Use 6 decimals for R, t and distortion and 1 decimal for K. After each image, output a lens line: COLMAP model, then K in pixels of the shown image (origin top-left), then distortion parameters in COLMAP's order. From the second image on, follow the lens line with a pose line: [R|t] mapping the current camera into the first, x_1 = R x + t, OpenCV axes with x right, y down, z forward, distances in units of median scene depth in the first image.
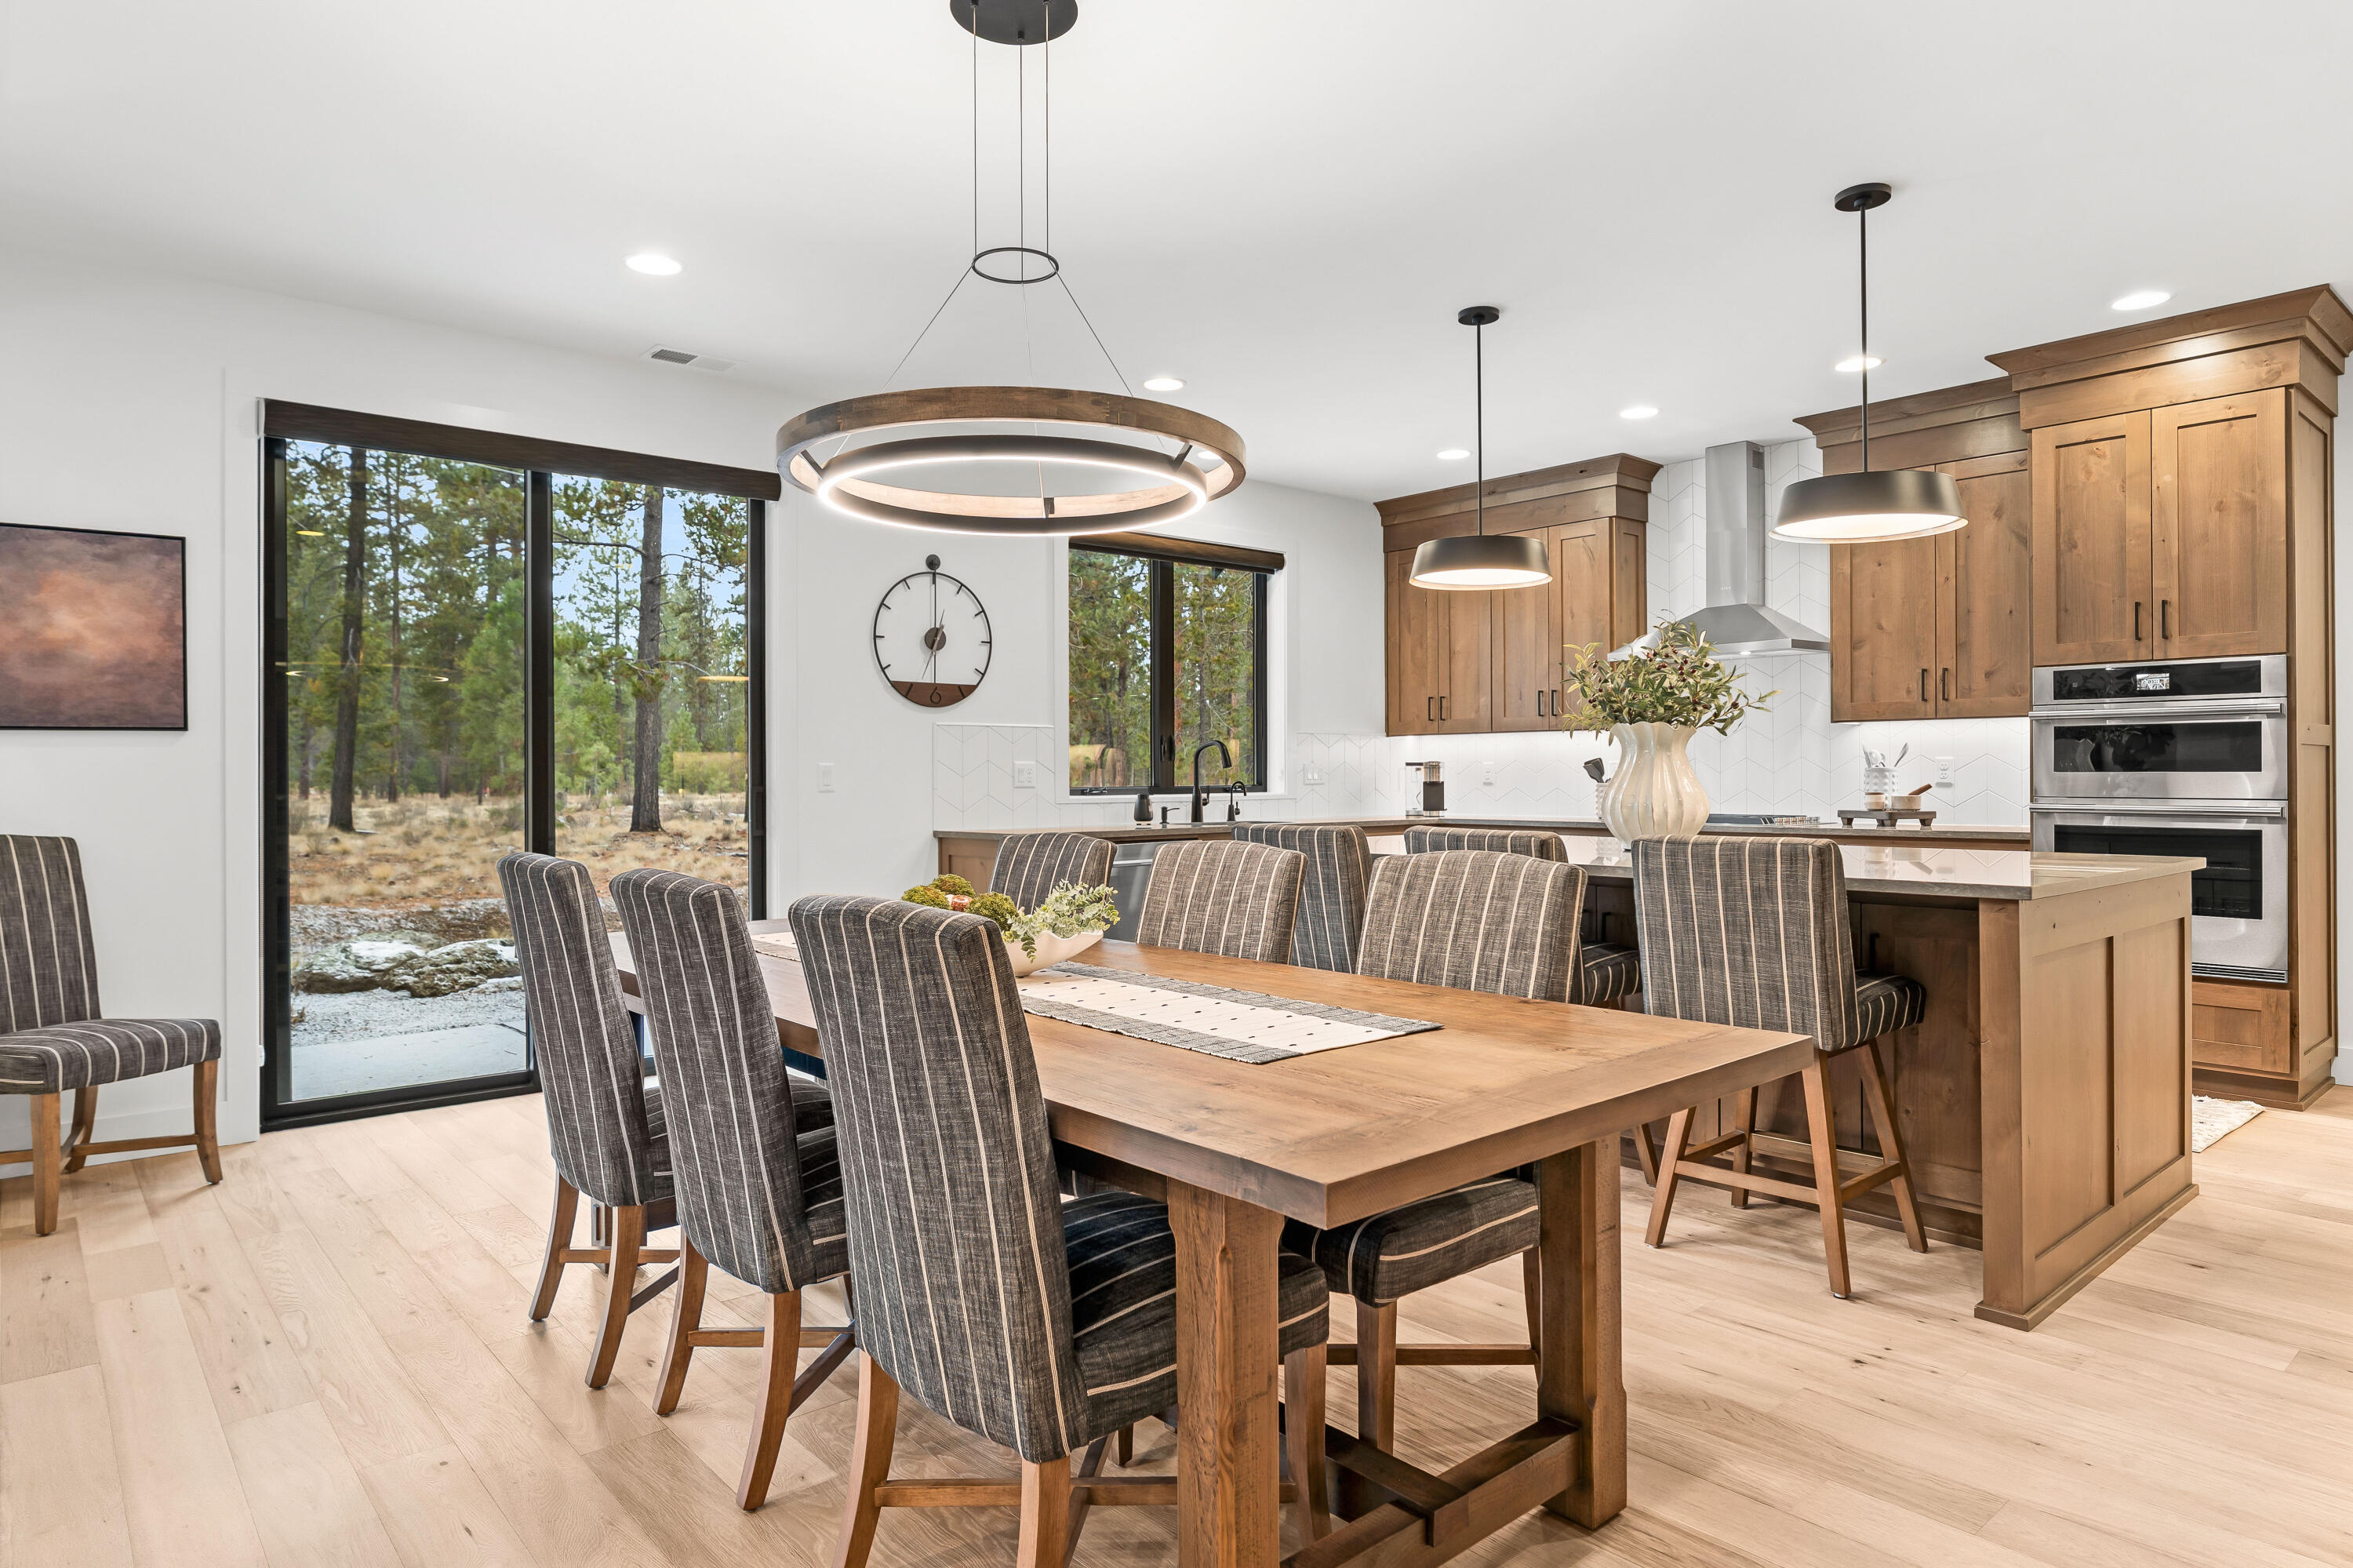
lens RADIAL K [[1353.4, 0, 1179.5], [0, 1353.4, 777.9], [0, 0, 1]] dist [-0.016282, 0.002945]
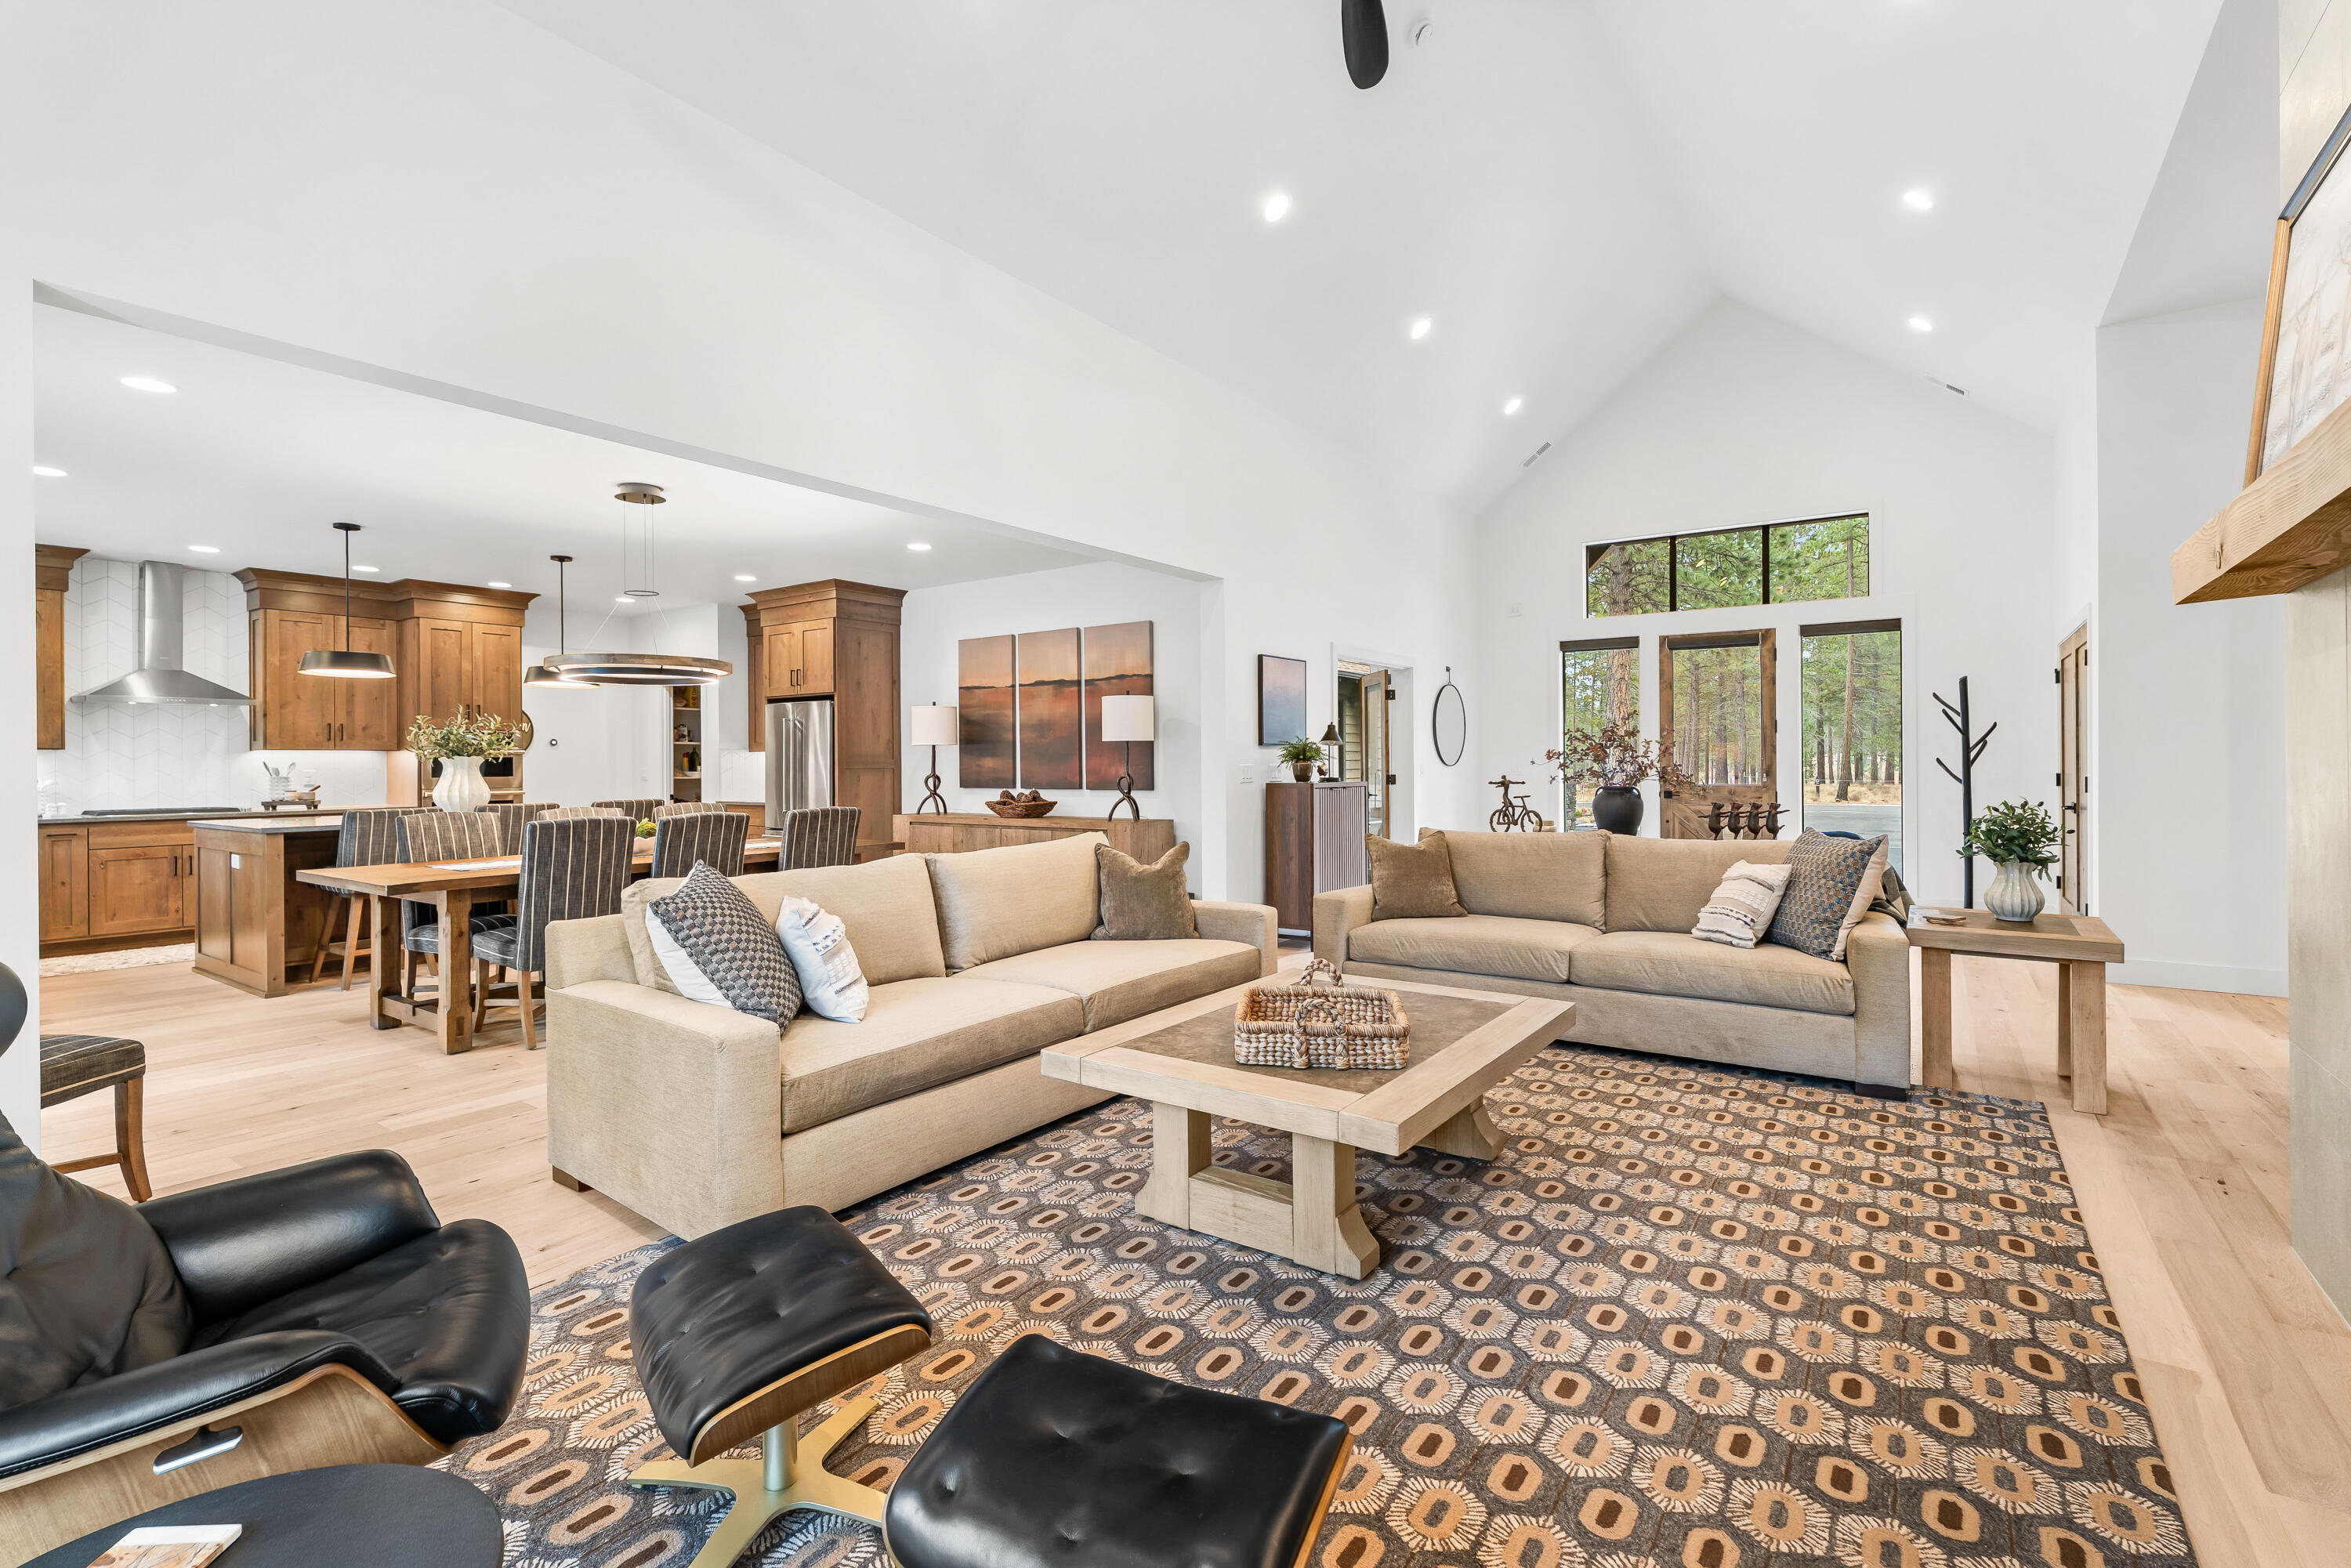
lens RADIAL K [[1057.1, 0, 1157.7], [0, 1057.1, 762.1], [0, 0, 1]] dist [0.001874, -0.001970]
pose [[-0.218985, 0.006923, 0.975704, -1.161304], [0.009245, 0.999945, -0.005021, -0.009570], [-0.975684, 0.007921, -0.219037, 0.205701]]
